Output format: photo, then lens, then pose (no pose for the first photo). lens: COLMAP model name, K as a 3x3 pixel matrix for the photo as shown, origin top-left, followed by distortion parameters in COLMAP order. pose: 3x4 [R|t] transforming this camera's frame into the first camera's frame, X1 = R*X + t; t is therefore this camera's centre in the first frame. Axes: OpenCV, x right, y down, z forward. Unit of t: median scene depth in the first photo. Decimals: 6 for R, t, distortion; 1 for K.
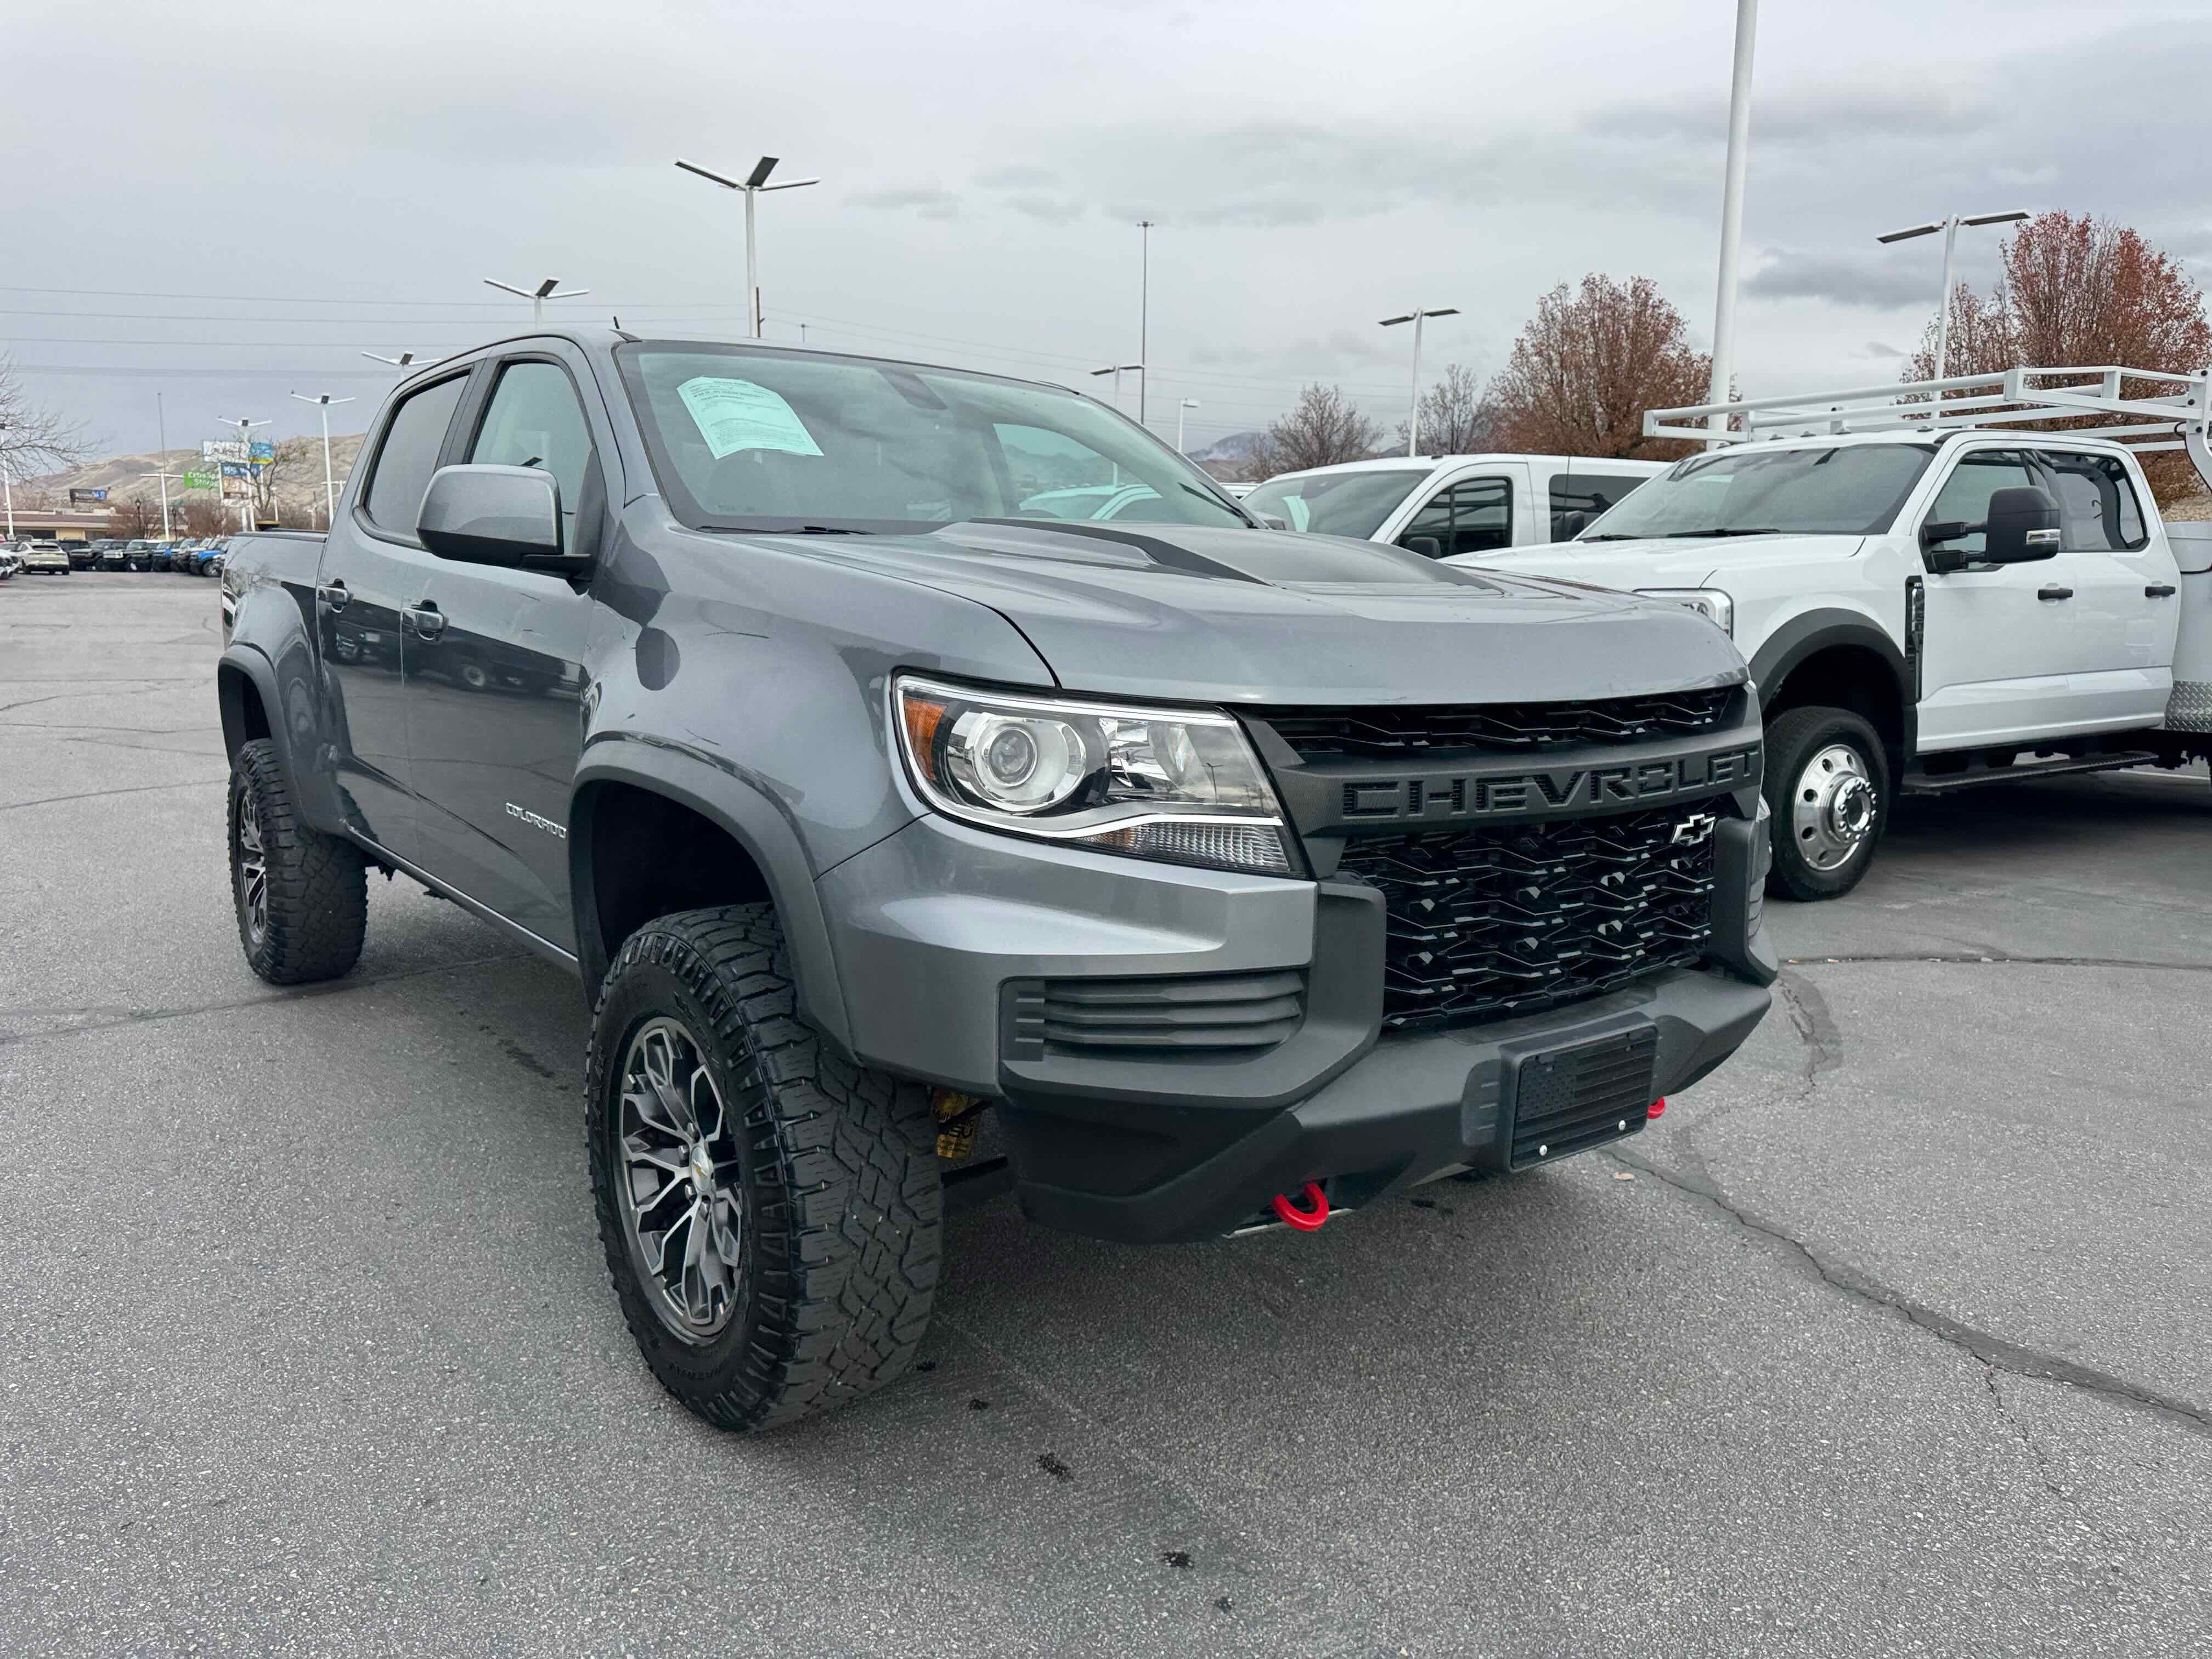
lens RADIAL K [[1567.9, 0, 1119.4], [0, 1567.9, 816.9], [0, 0, 1]] dist [0.052440, -0.056387]
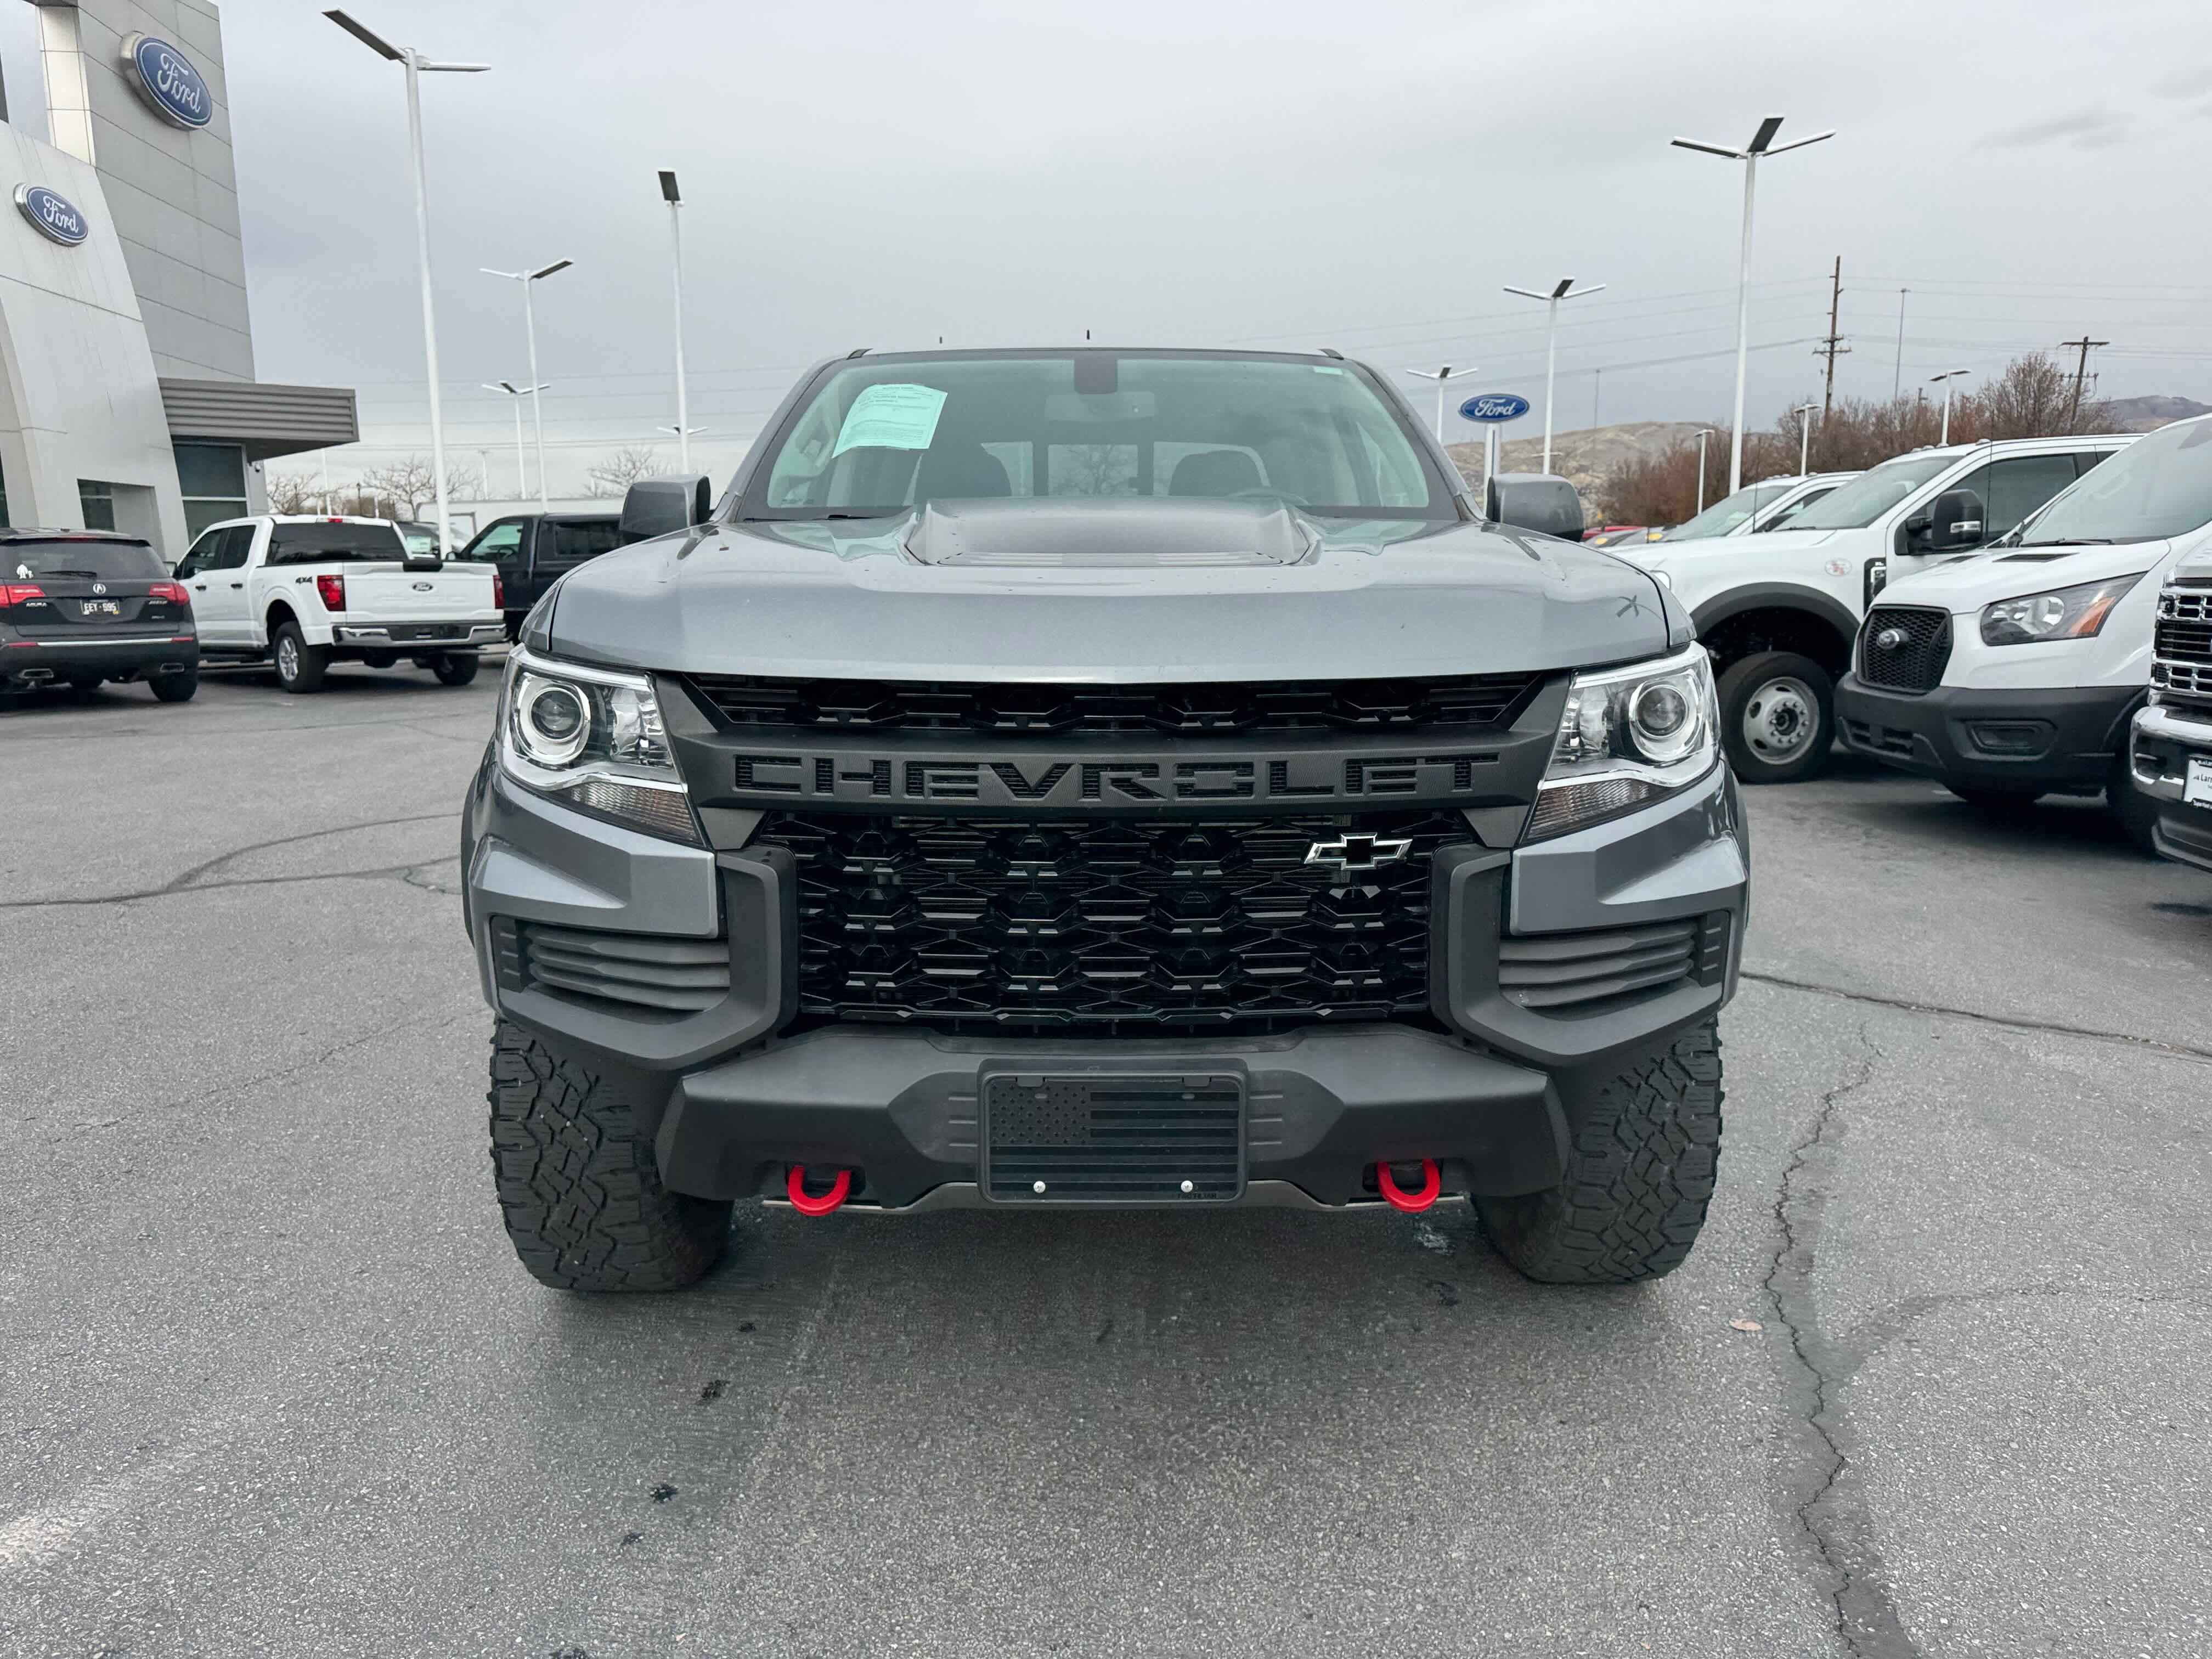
lens RADIAL K [[1567.9, 0, 1105.1], [0, 1567.9, 842.4], [0, 0, 1]] dist [0.052440, -0.056387]
pose [[0.821003, 0.087275, -0.564214, 0.824459], [-0.076611, 0.996150, 0.042610, -0.024712], [0.565761, 0.008242, 0.824528, 0.299429]]
